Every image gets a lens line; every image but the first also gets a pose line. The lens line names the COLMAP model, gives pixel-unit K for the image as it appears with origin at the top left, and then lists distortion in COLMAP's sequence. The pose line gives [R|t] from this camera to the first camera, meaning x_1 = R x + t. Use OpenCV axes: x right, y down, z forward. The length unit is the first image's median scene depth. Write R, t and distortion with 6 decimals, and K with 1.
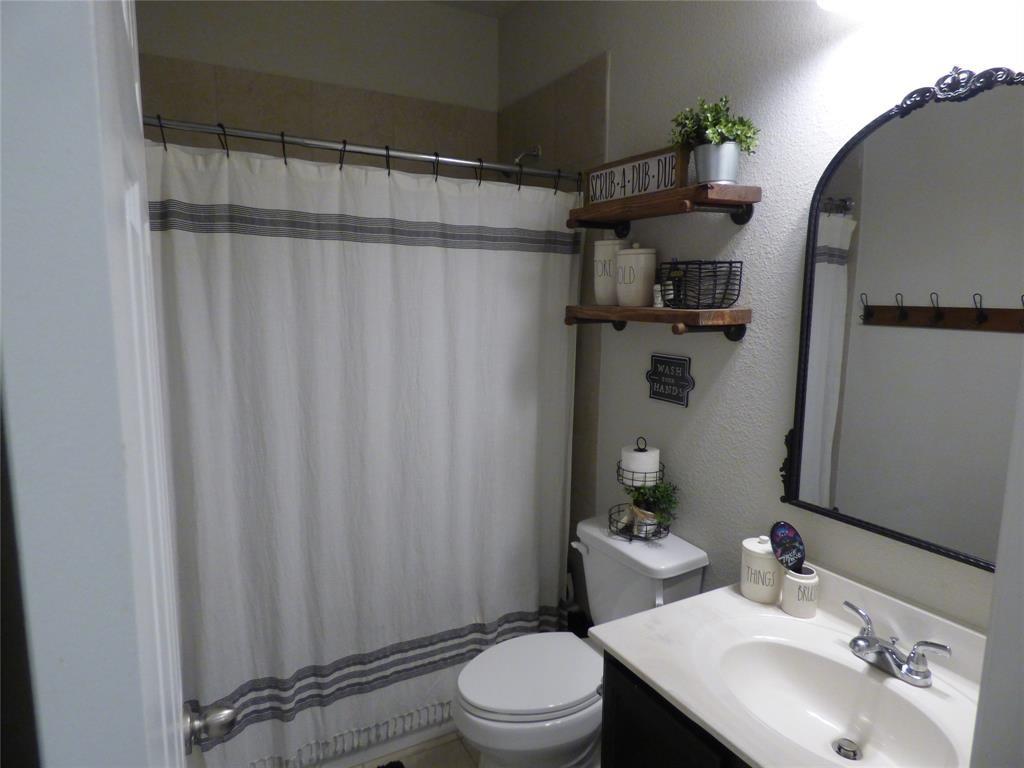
lens RADIAL K [[634.2, 0, 512.0], [0, 634.2, 384.0], [0, 0, 1]] dist [0.007155, -0.003926]
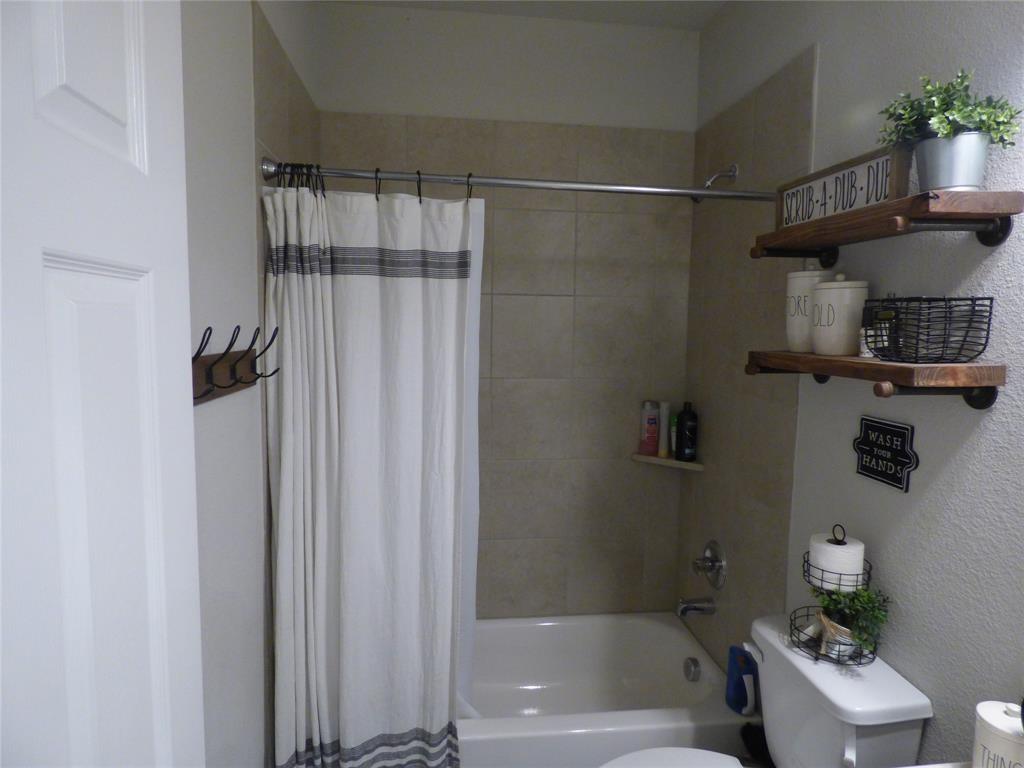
lens RADIAL K [[634.2, 0, 512.0], [0, 634.2, 384.0], [0, 0, 1]] dist [0.007155, -0.003926]
pose [[0.932123, 0.040825, -0.359833, 0.111399], [-0.059291, 0.997422, -0.040427, -0.033471], [0.357255, 0.059018, 0.932140, 0.140664]]
